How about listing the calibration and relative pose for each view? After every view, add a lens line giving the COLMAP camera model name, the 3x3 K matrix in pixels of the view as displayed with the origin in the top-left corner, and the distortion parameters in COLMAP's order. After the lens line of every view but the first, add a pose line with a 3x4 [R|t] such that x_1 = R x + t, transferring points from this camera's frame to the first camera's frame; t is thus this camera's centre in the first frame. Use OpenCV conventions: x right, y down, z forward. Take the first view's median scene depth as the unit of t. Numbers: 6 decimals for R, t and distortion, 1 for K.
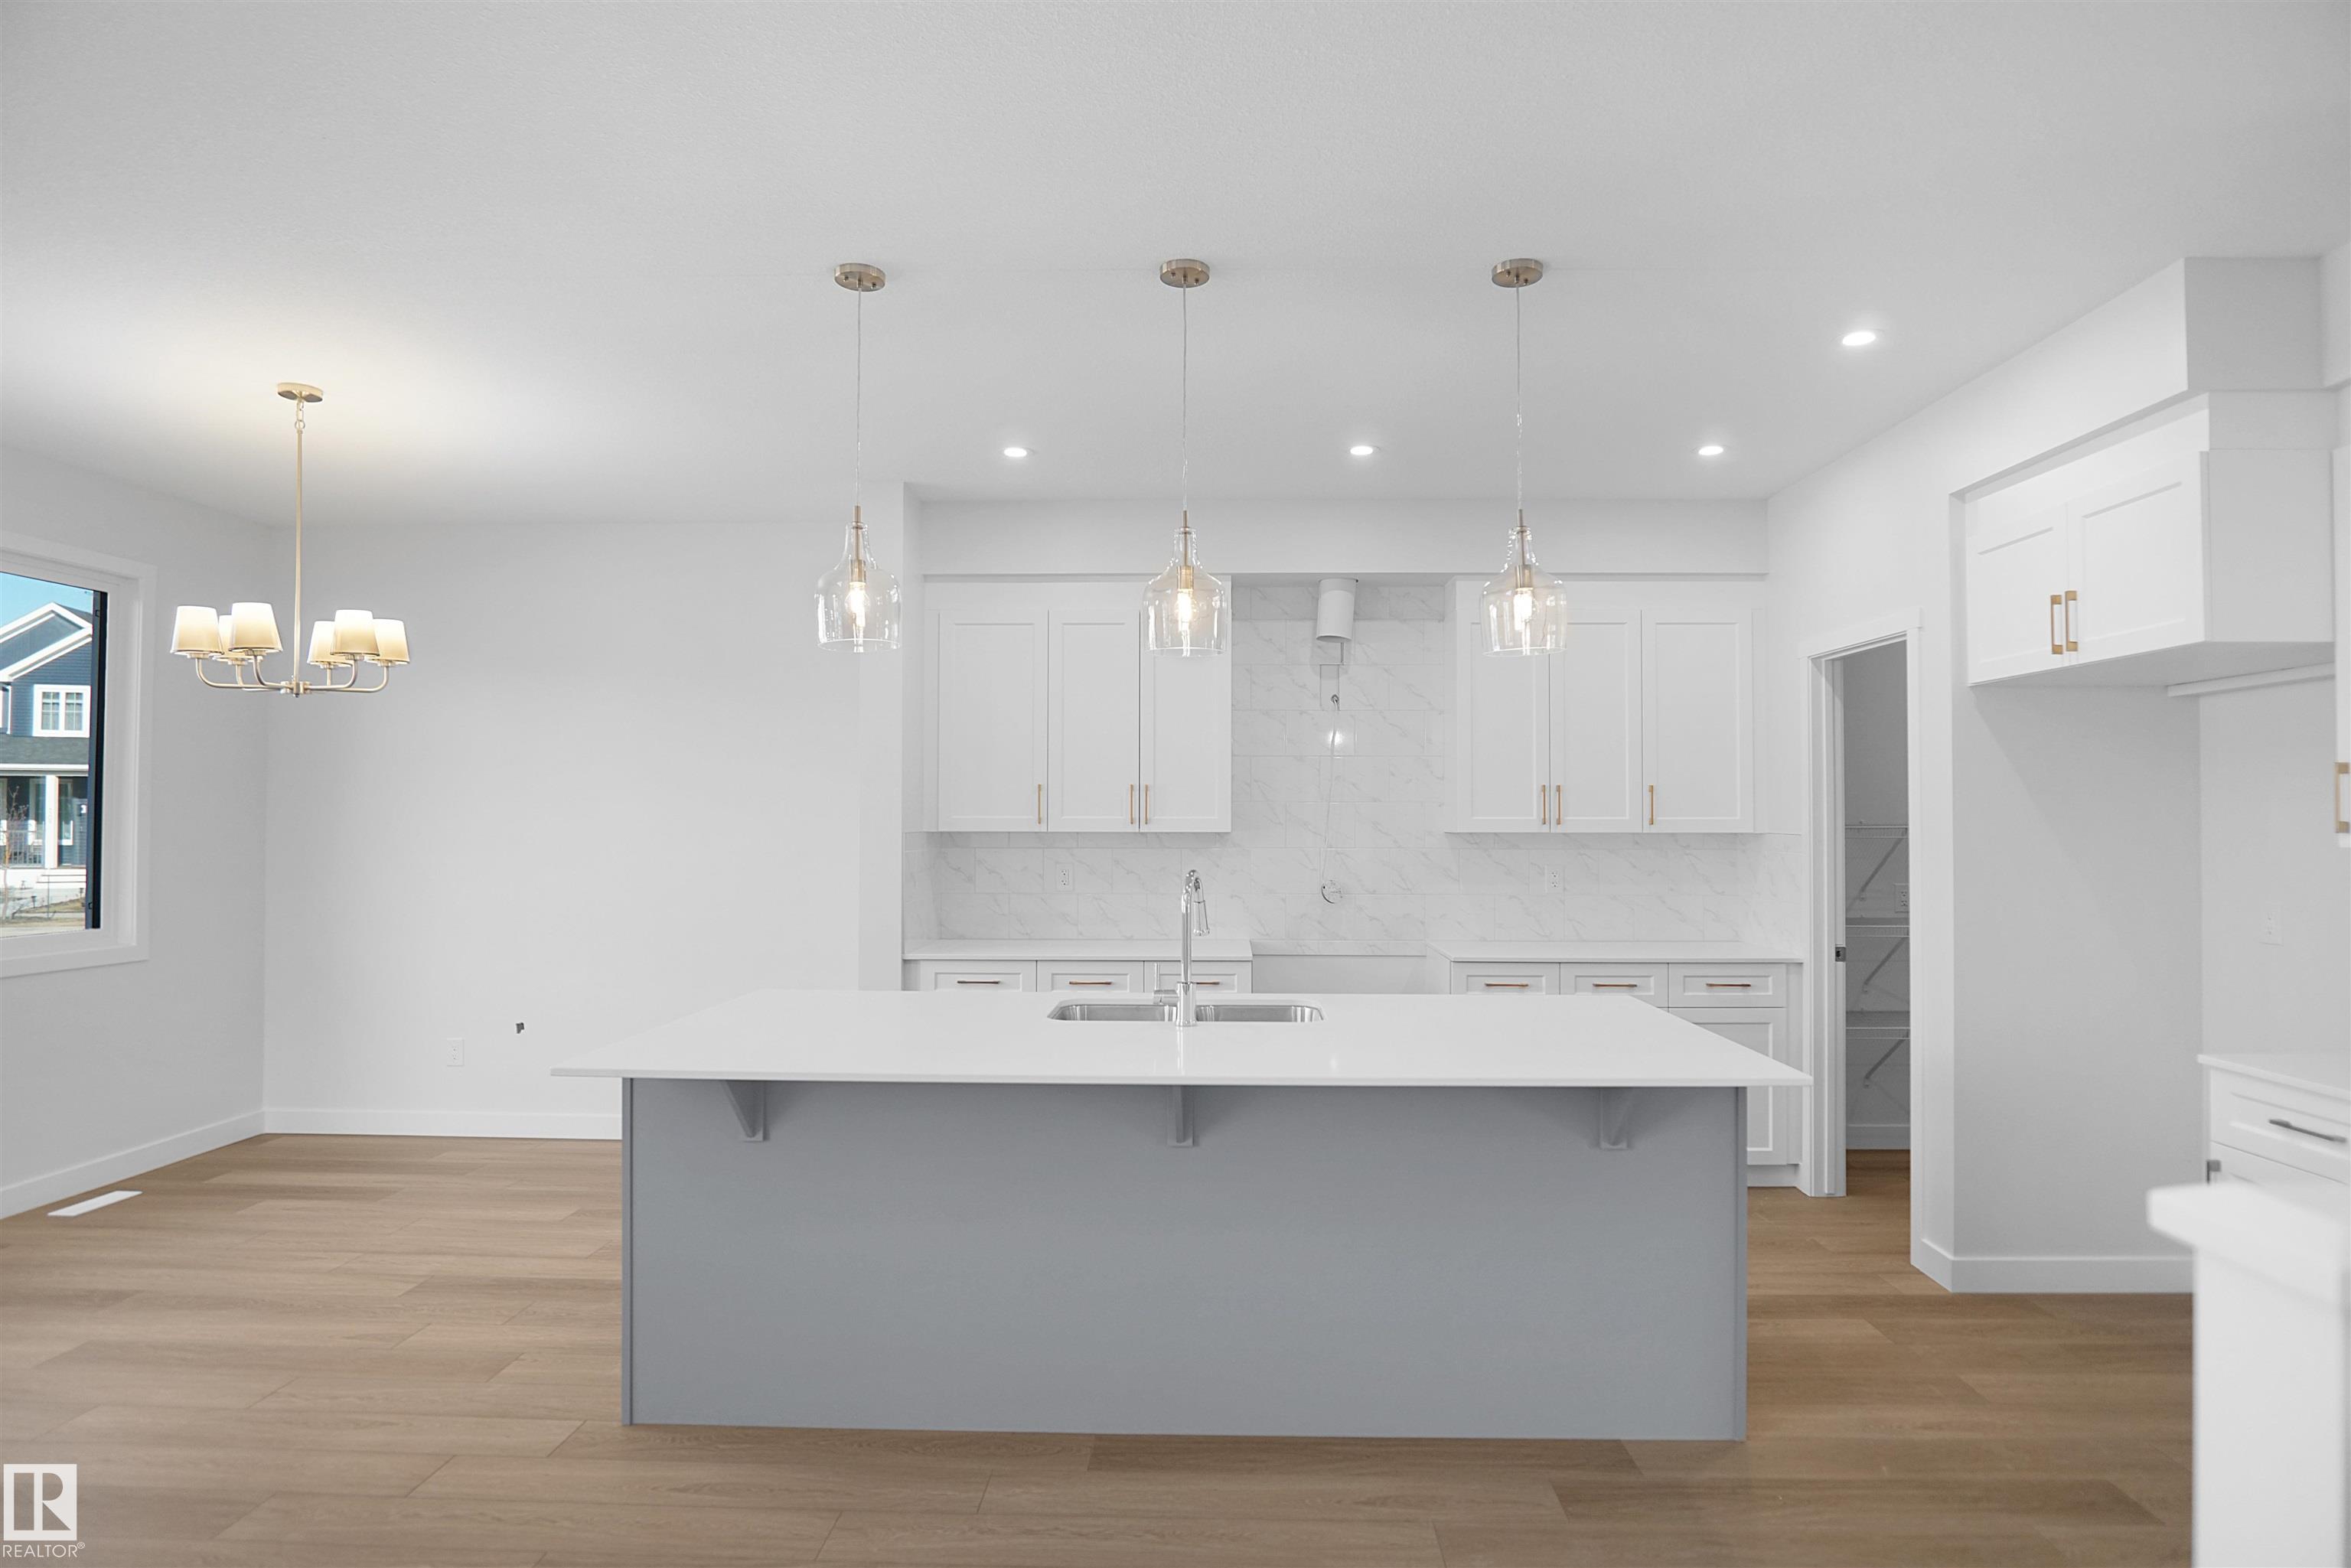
lens RADIAL K [[1268.9, 0, 1184.2], [0, 1268.9, 796.7], [0, 0, 1]] dist [-0.033013, 0.006742]
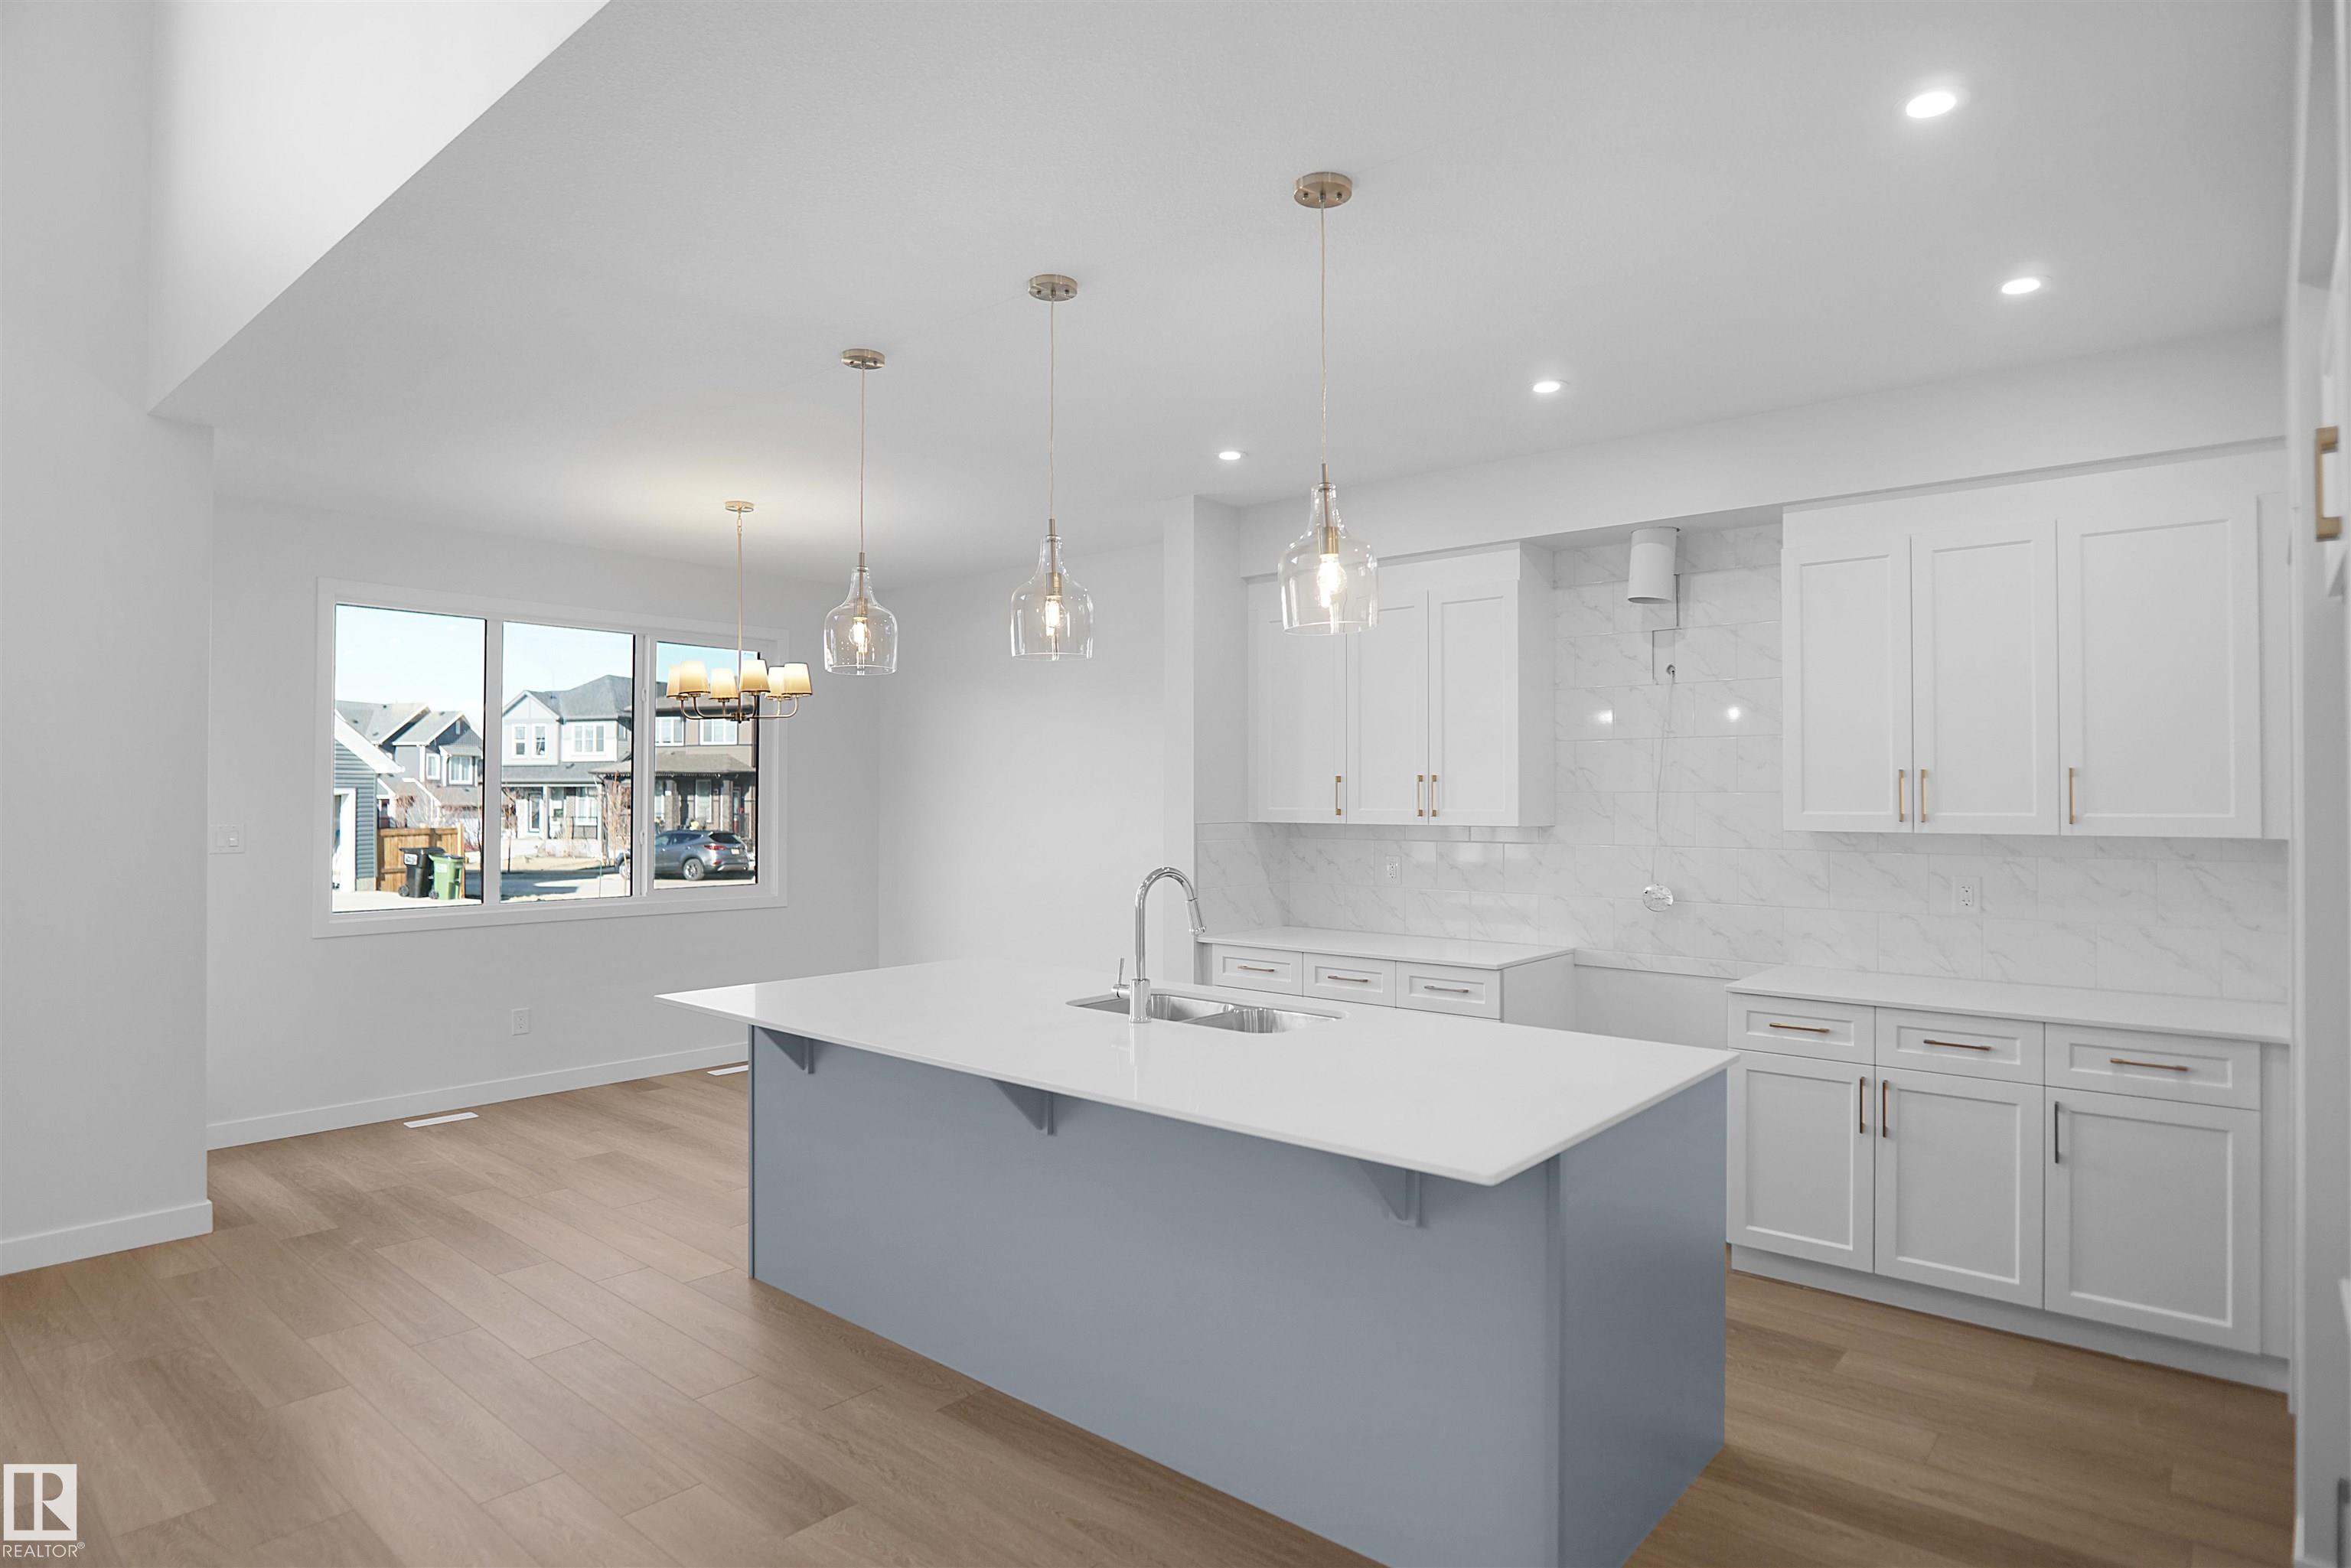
lens RADIAL K [[1268.9, 0, 1183.0], [0, 1268.9, 784.5], [0, 0, 1]] dist [-0.033013, 0.006742]
pose [[0.778071, -0.006993, -0.628137, 0.421853], [0.010359, 0.999945, 0.001699, -0.006222], [0.628091, -0.007829, 0.778101, 0.152074]]
